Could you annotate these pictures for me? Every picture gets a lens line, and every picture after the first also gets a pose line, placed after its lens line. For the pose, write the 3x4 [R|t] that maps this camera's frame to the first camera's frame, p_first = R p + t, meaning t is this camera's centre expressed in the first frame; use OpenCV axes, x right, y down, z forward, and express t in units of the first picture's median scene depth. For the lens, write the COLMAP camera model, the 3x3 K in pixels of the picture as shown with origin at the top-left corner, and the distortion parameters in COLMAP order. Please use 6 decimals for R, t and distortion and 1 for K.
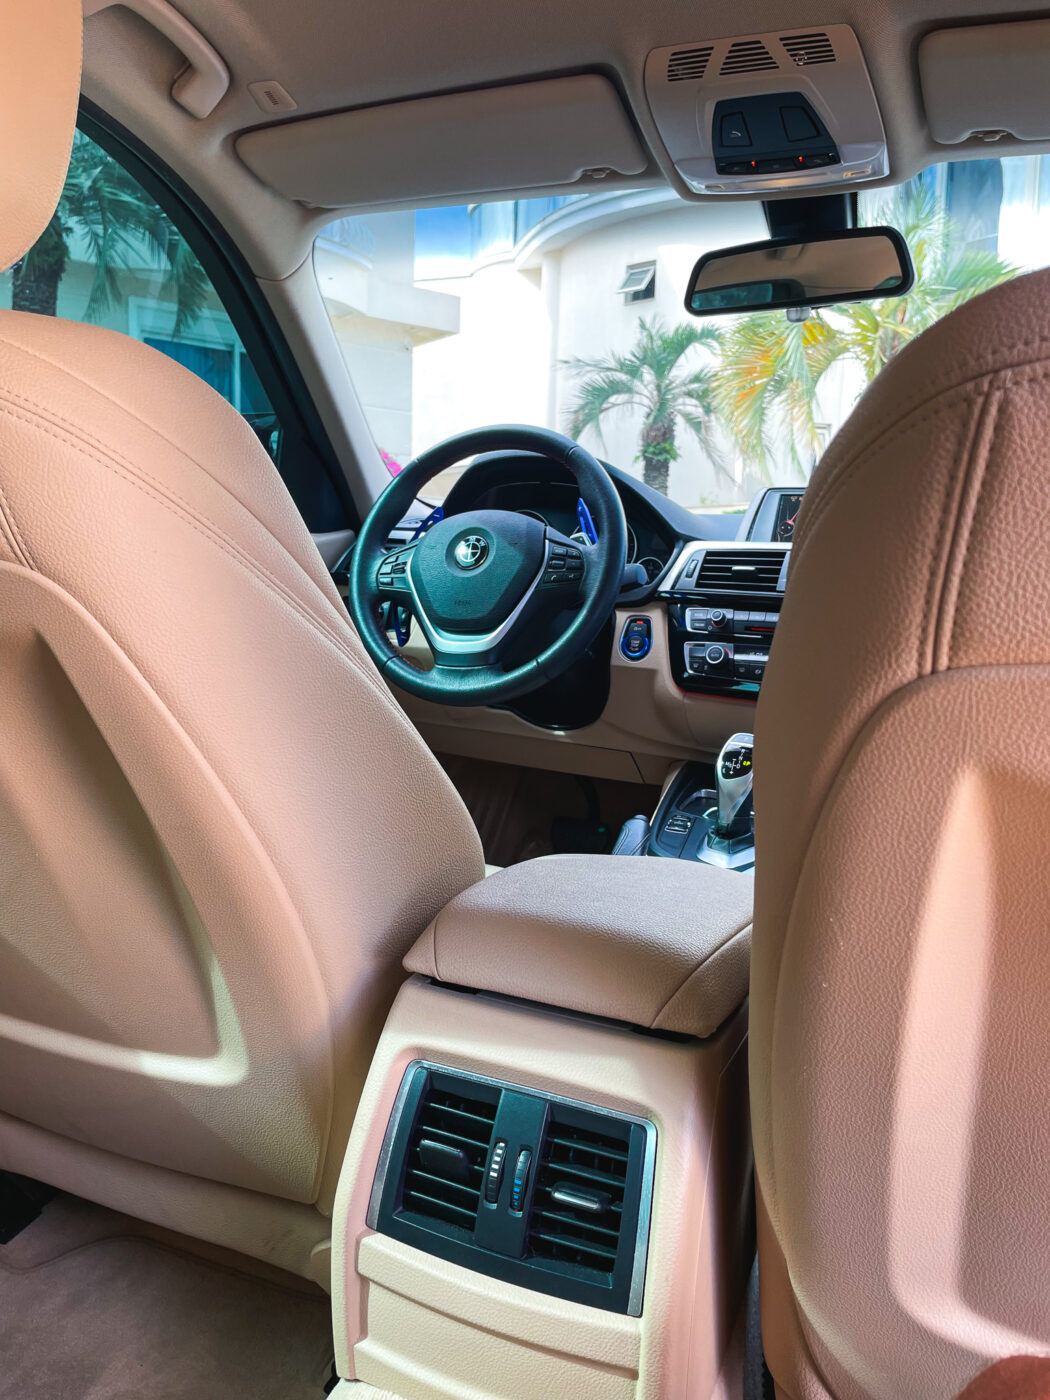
lens RADIAL K [[1056.3, 0, 532.3], [0, 1056.3, 694.5], [0, 0, 1]] dist [0.089127, -0.116444]
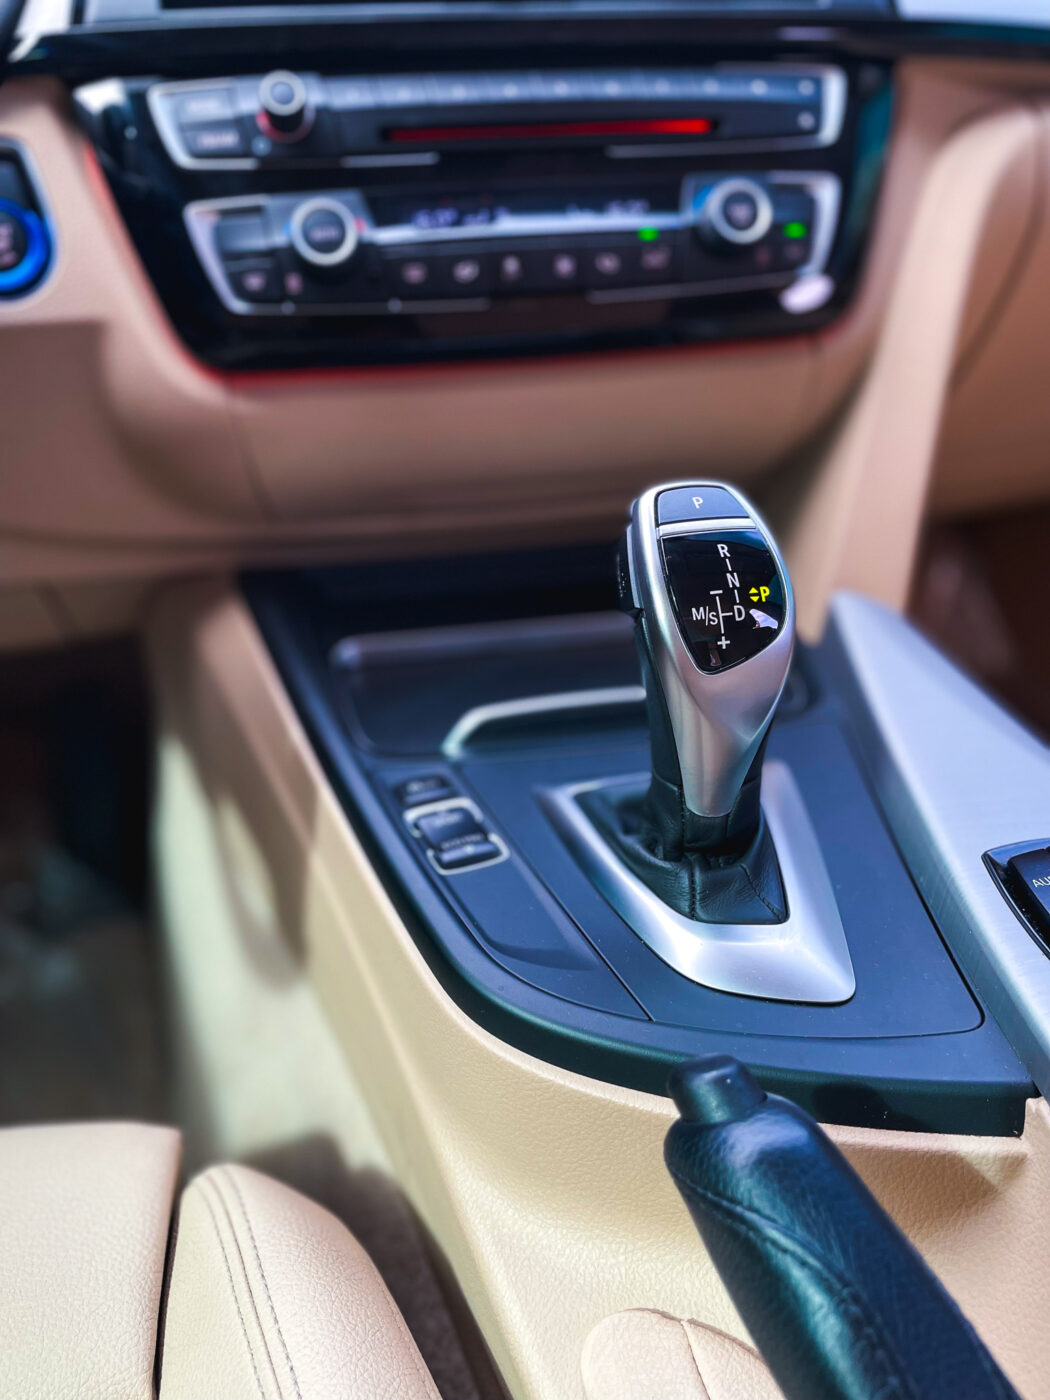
lens RADIAL K [[1056.3, 0, 528.3], [0, 1056.3, 680.6], [0, 0, 1]] dist [0.089127, -0.116444]
pose [[0.742275, -0.341198, 0.576725, -0.005430], [0.154639, 0.924650, 0.348007, -0.016327], [-0.652008, -0.169133, 0.739107, 0.693662]]
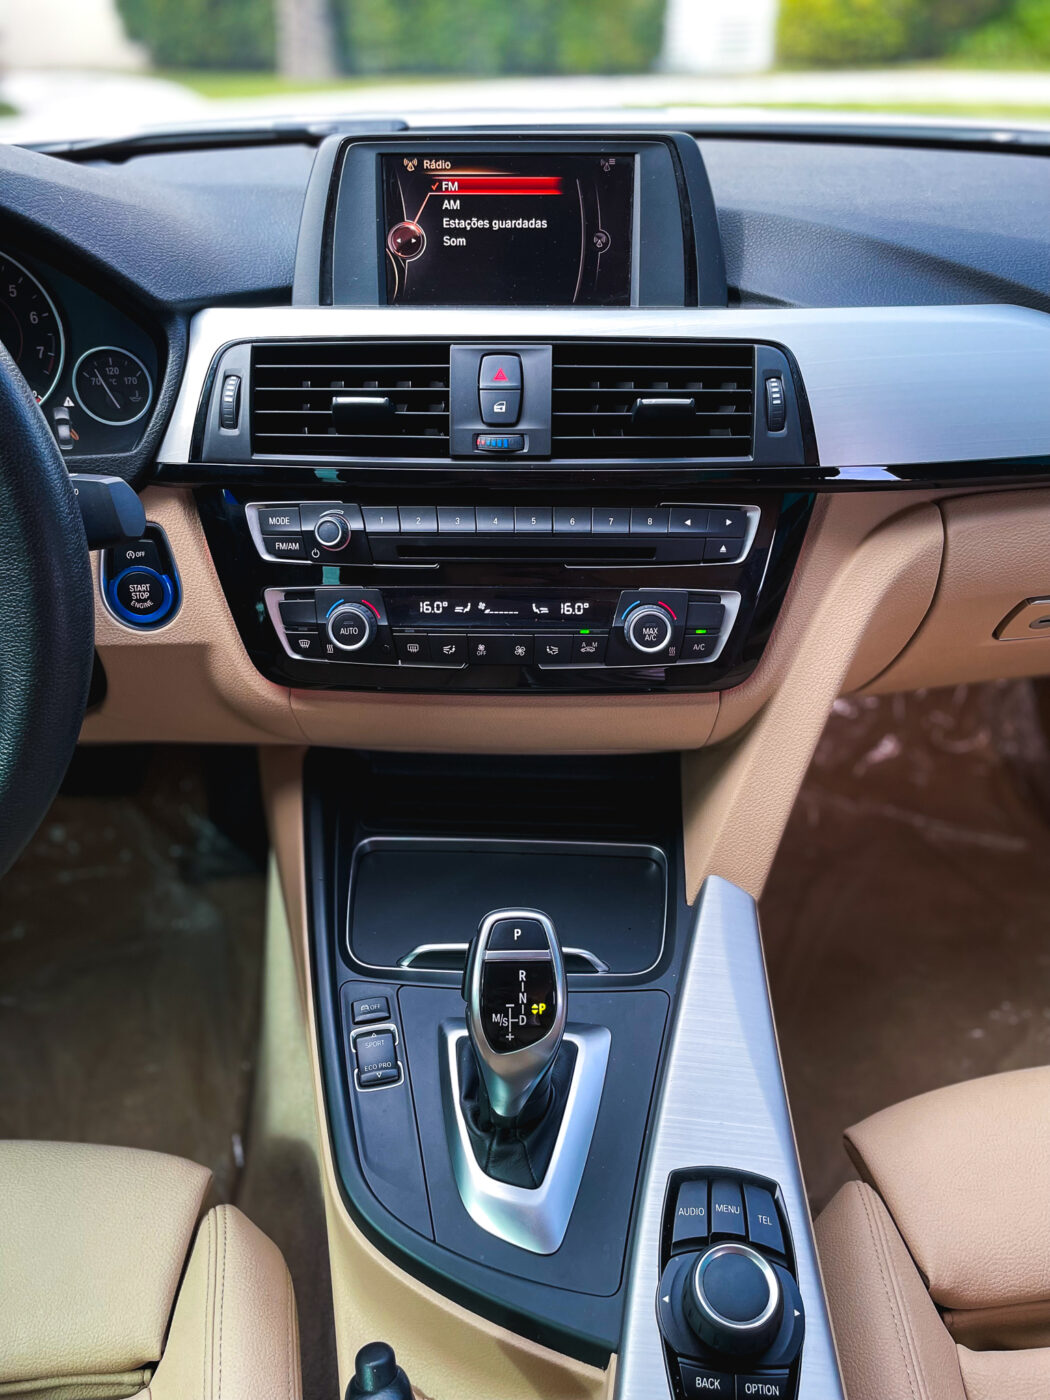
lens RADIAL K [[1056.3, 0, 525.0], [0, 1056.3, 682.6], [0, 0, 1]] dist [0.089127, -0.116444]
pose [[0.874815, -0.316304, 0.366948, 0.065663], [0.109965, 0.867318, 0.485455, -0.219636], [-0.471813, -0.384332, 0.793525, 0.589053]]
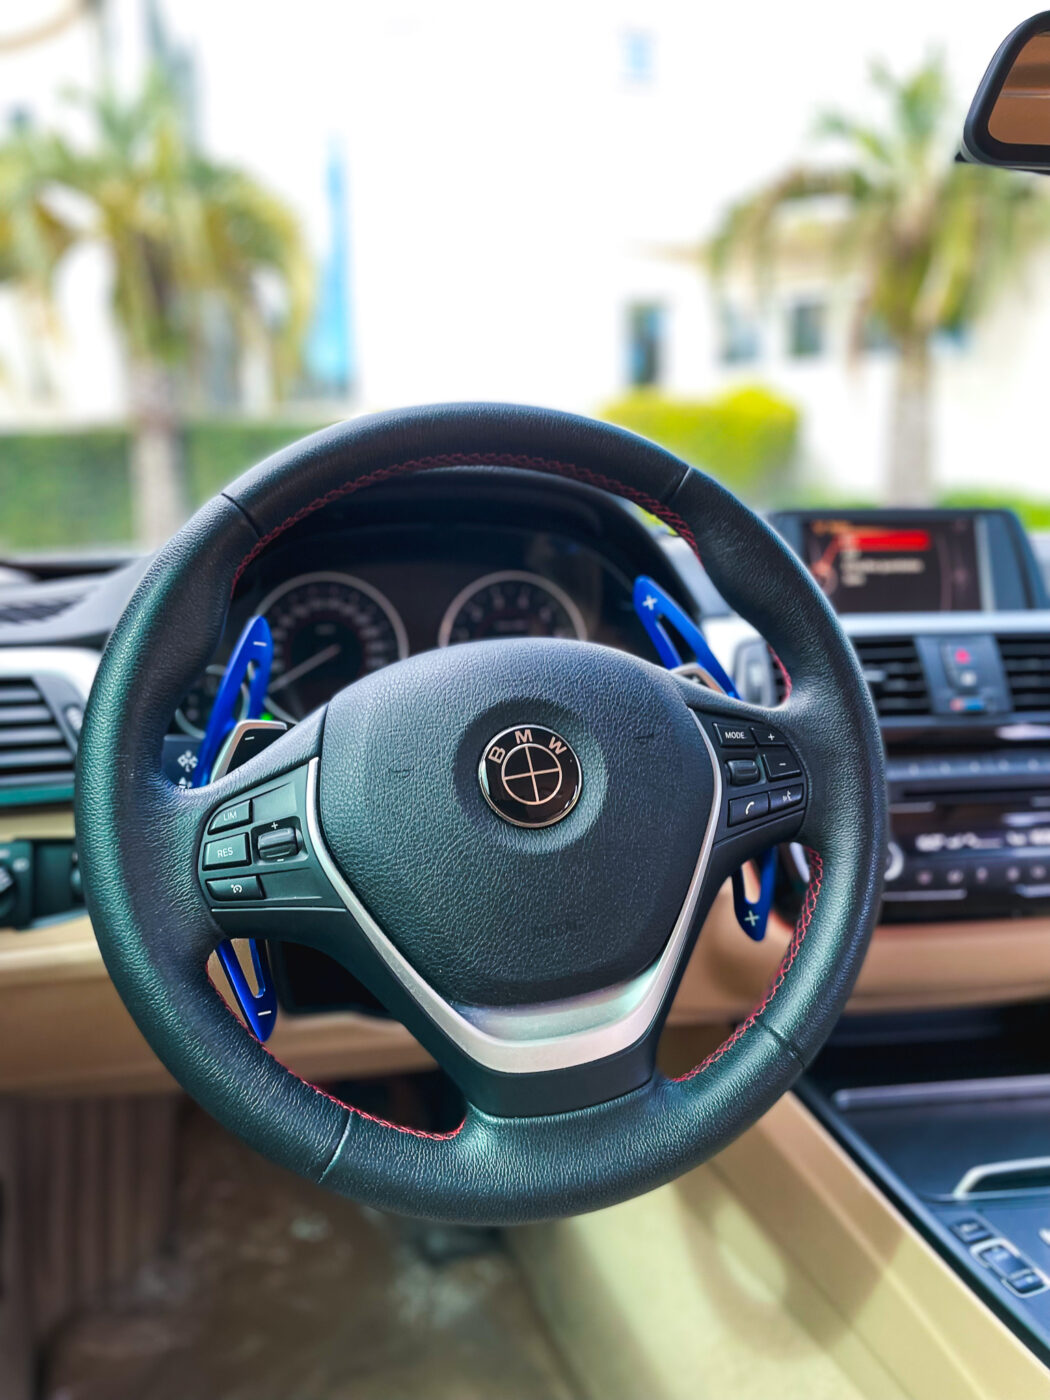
lens RADIAL K [[1056.3, 0, 522.7], [0, 1056.3, 692.3], [0, 0, 1]] dist [0.089127, -0.116444]
pose [[0.770041, -0.163101, 0.616795, -0.260755], [0.110515, 0.986256, 0.122826, -0.195357], [-0.628350, -0.026416, 0.777482, 0.690972]]
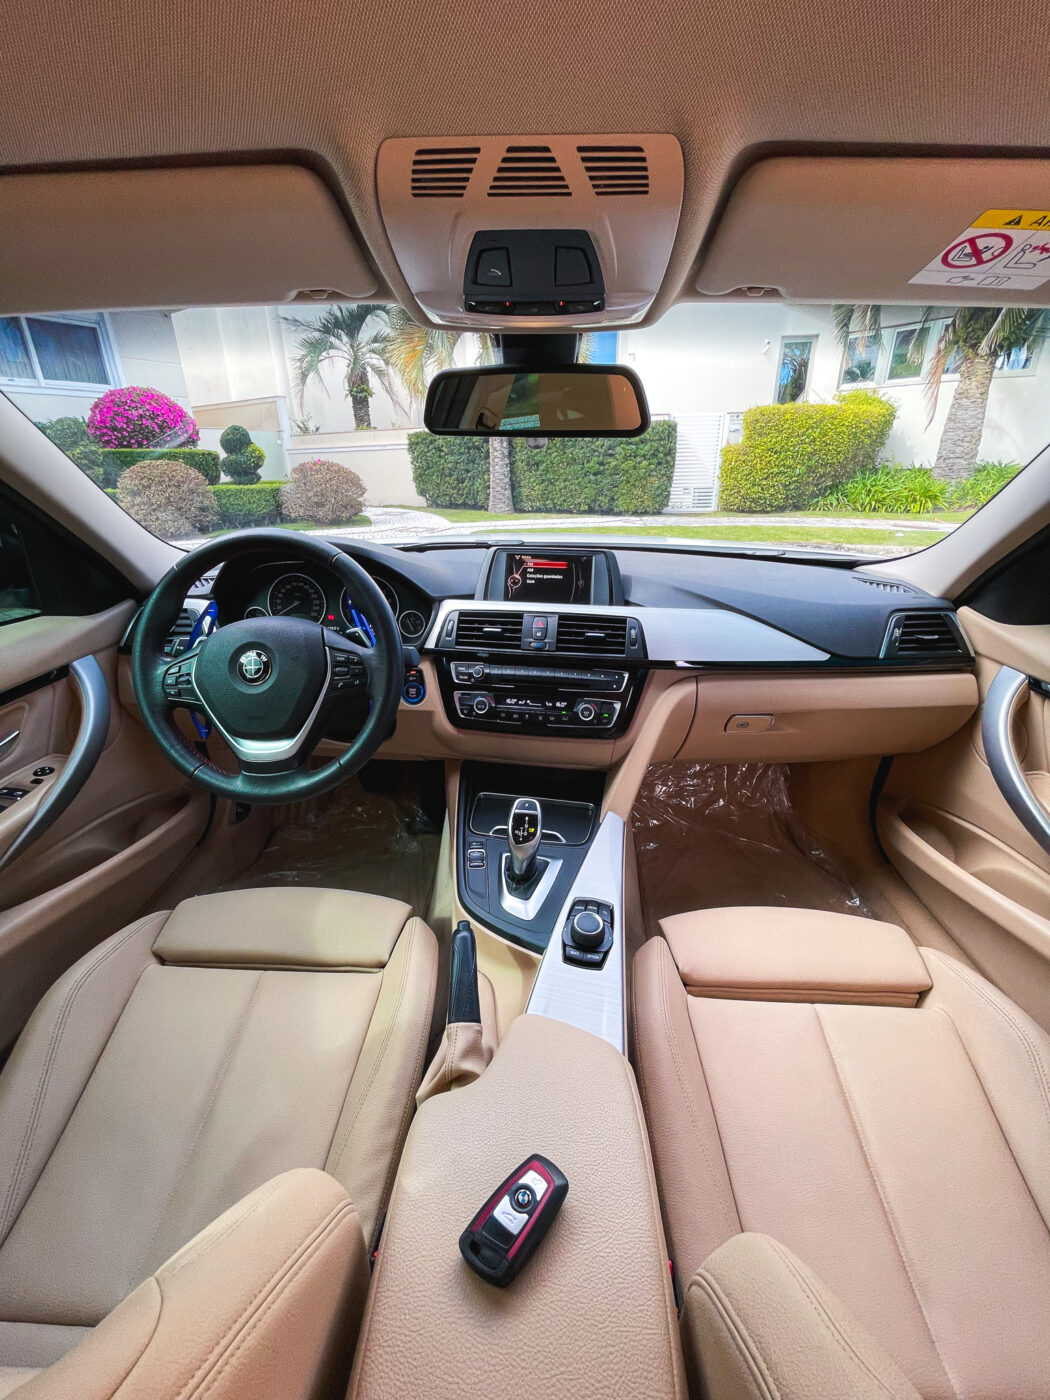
lens RADIAL K [[559.4, 0, 524.3], [0, 559.4, 695.7], [0, 0, 1]] dist [-0.000333, 0.000154]
pose [[0.932091, -0.184734, 0.311577, 0.013698], [0.089414, 0.950899, 0.296306, -0.237256], [-0.351016, -0.248324, 0.902841, 0.369431]]
